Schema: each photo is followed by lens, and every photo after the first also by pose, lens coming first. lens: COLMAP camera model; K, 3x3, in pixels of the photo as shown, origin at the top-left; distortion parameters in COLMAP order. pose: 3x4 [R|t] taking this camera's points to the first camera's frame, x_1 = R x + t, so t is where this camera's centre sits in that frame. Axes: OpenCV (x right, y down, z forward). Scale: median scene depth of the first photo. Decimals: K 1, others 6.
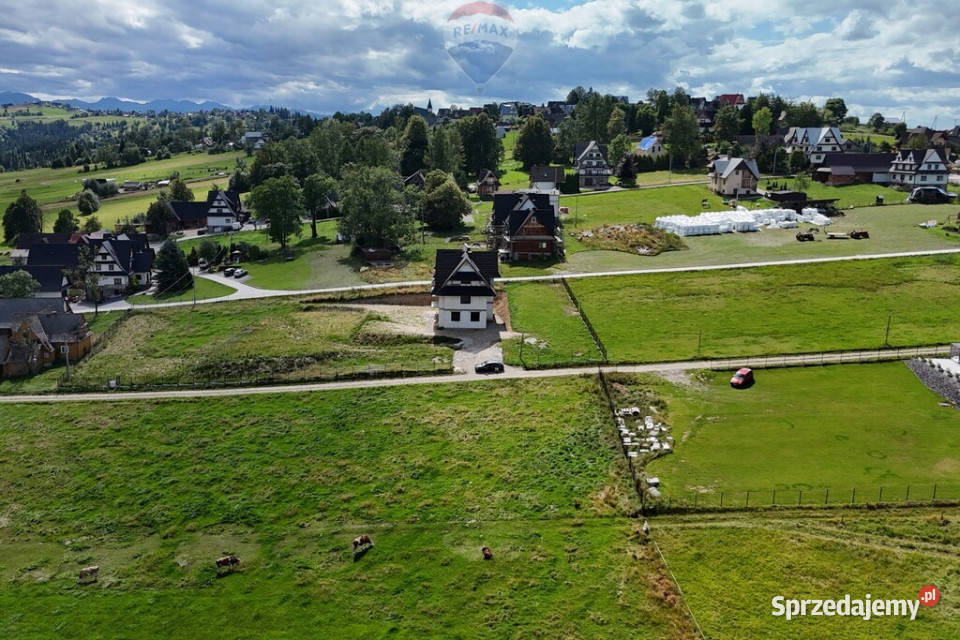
lens RADIAL K [[837.2, 0, 394.0], [0, 837.2, 320.7], [0, 0, 1]] dist [0.065398, -0.067017]
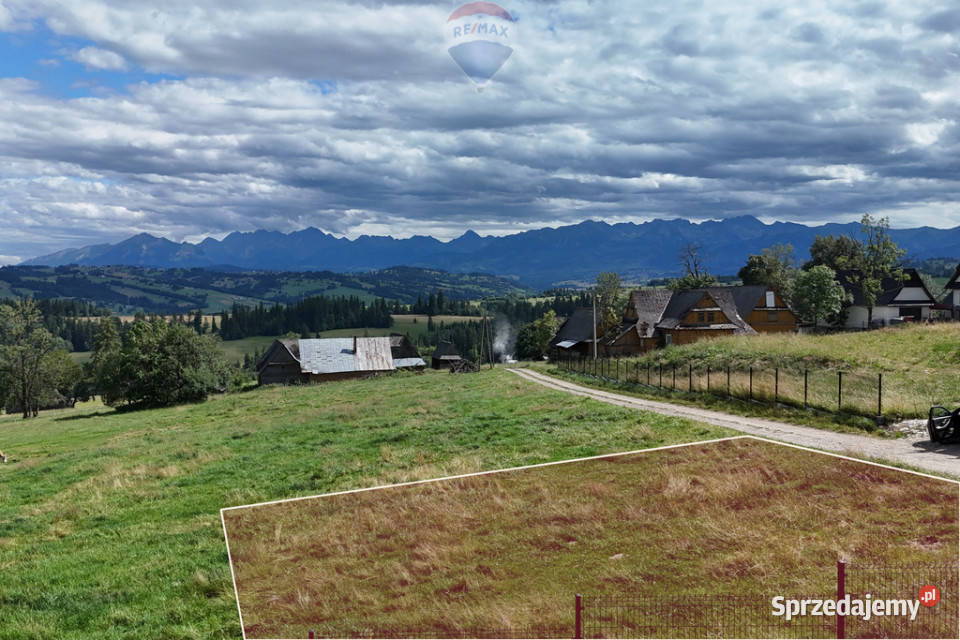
lens RADIAL K [[834.5, 0, 448.8], [0, 834.5, 330.9], [0, 0, 1]] dist [0.076896, -0.083351]
pose [[0.146290, 0.053805, -0.987777, 0.192978], [-0.203008, 0.978901, 0.023256, 0.037591], [0.968188, 0.197125, 0.154126, 0.583651]]
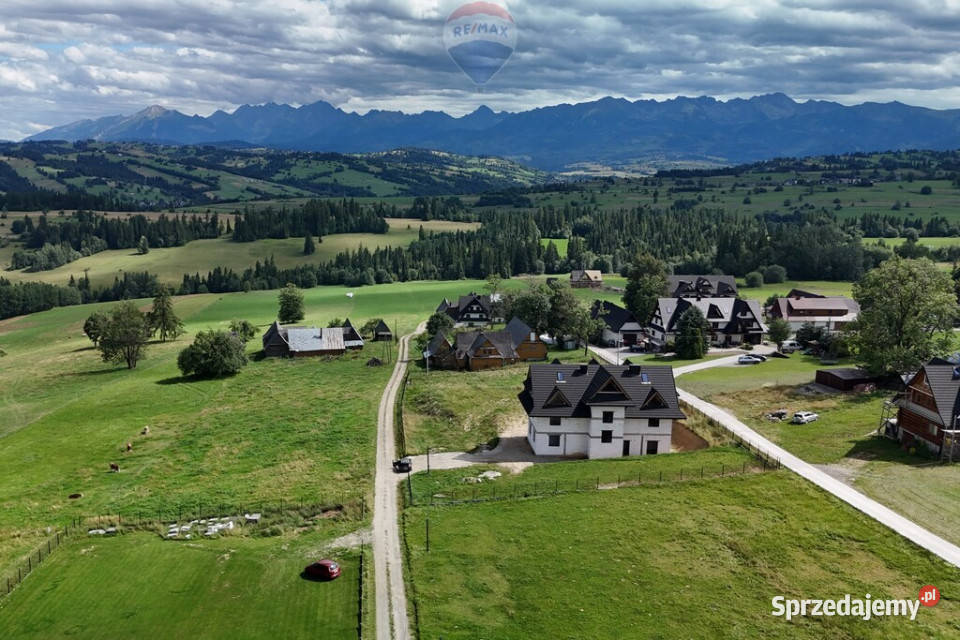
lens RADIAL K [[834.5, 0, 401.5], [0, 834.5, 325.3], [0, 0, 1]] dist [0.076896, -0.083351]
pose [[0.077761, 0.193149, -0.978083, 0.686291], [-0.222751, 0.959619, 0.171794, -0.174863], [0.971769, 0.204510, 0.117645, 0.587743]]
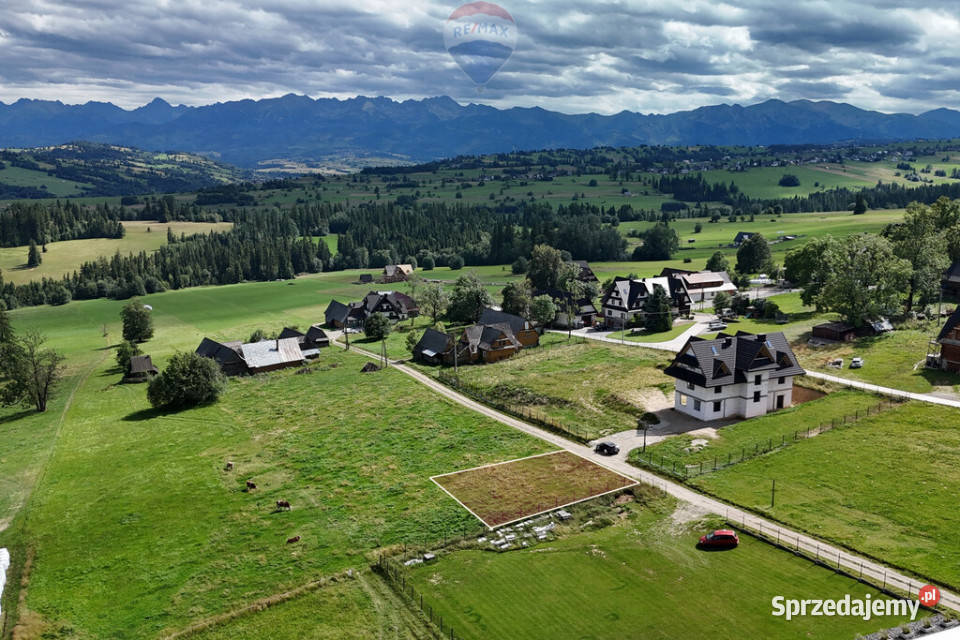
lens RADIAL K [[834.5, 0, 486.0], [0, 834.5, 321.8], [0, 0, 1]] dist [0.076896, -0.083351]
pose [[0.509415, 0.164947, -0.844564, 0.590936], [-0.187091, 0.979209, 0.078396, -0.098572], [0.839937, 0.118074, 0.529684, 0.227990]]
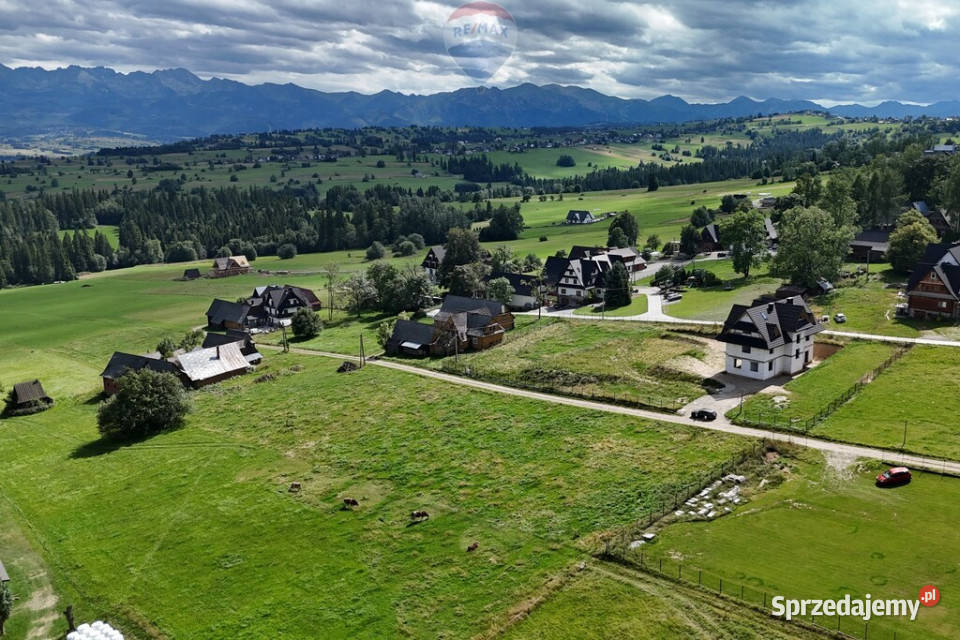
lens RADIAL K [[837.2, 0, 573.5], [0, 837.2, 316.9], [0, 0, 1]] dist [0.065398, -0.067017]
pose [[0.787764, 0.126503, -0.602847, 0.419133], [-0.132009, 0.990617, 0.035372, -0.056939], [0.601665, 0.051716, 0.797073, 0.032409]]
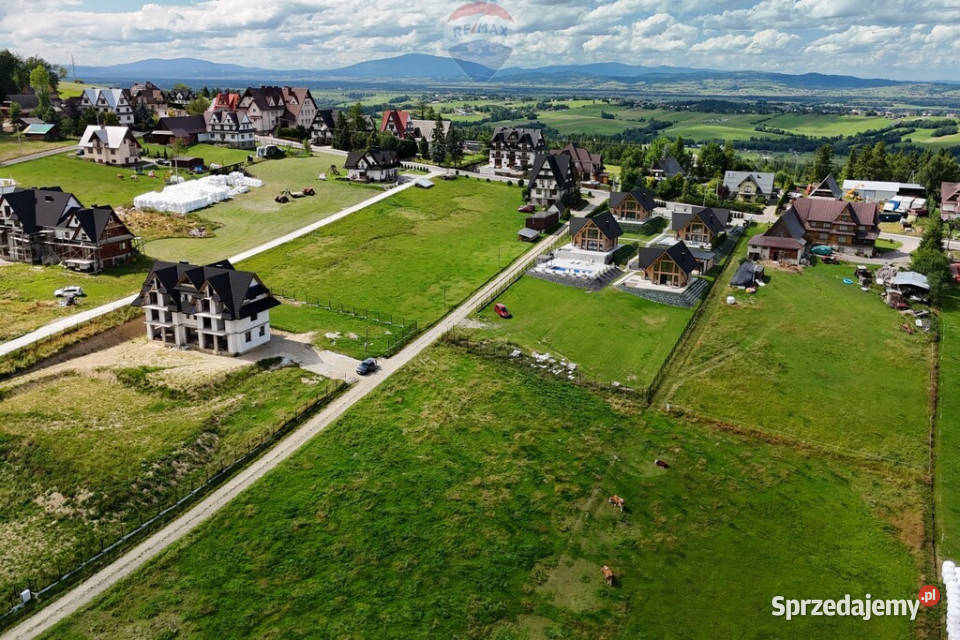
lens RADIAL K [[834.5, 0, 479.5], [0, 834.5, 327.0], [0, 0, 1]] dist [0.076896, -0.083351]
pose [[0.344165, -0.271837, 0.898696, -0.519633], [0.189405, 0.957594, 0.217118, -0.131233], [-0.919607, 0.095493, 0.381057, 0.325068]]
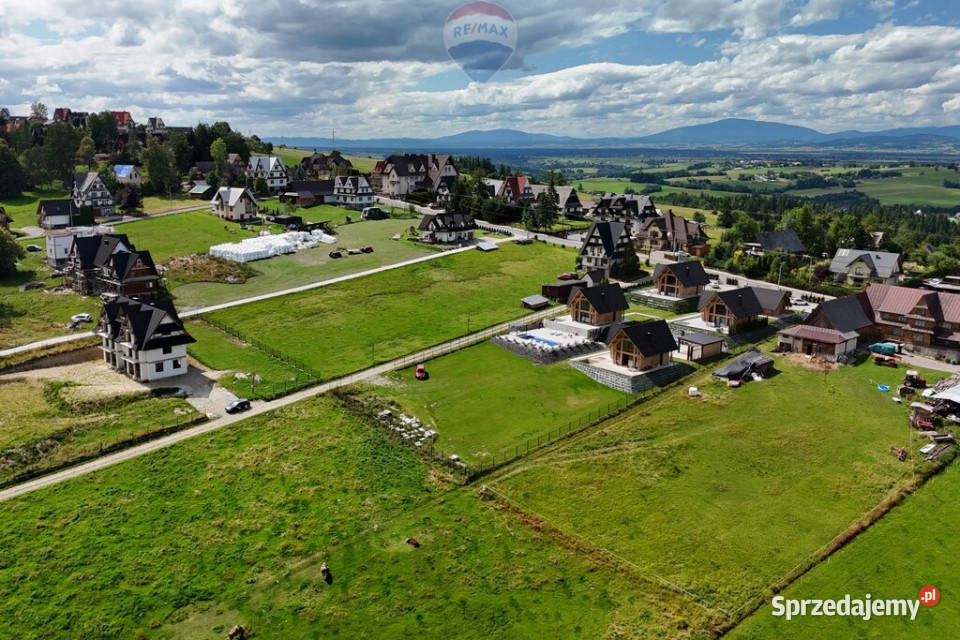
lens RADIAL K [[834.5, 0, 393.8], [0, 834.5, 323.5], [0, 0, 1]] dist [0.076896, -0.083351]
pose [[0.715307, -0.152851, 0.681889, -0.332271], [0.148493, 0.986747, 0.065417, -0.066144], [-0.682851, 0.054463, 0.728525, 0.024798]]
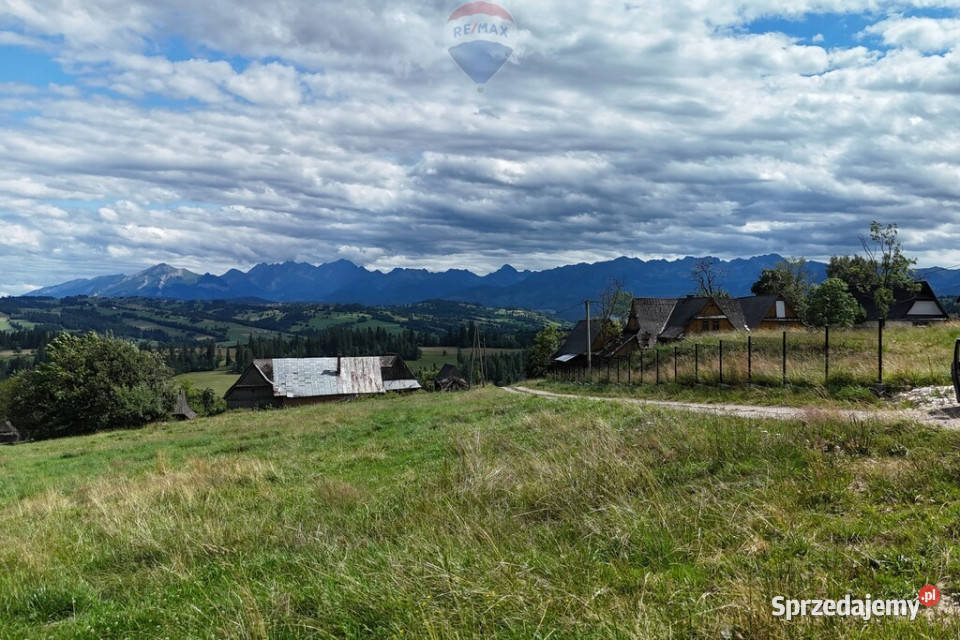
lens RADIAL K [[837.2, 0, 573.3], [0, 837.2, 306.6], [0, 0, 1]] dist [0.065398, -0.067017]
pose [[0.249224, -0.014412, -0.968339, 0.139817], [-0.203393, 0.976810, -0.066886, 0.046120], [0.946847, 0.213623, 0.240513, 0.627104]]
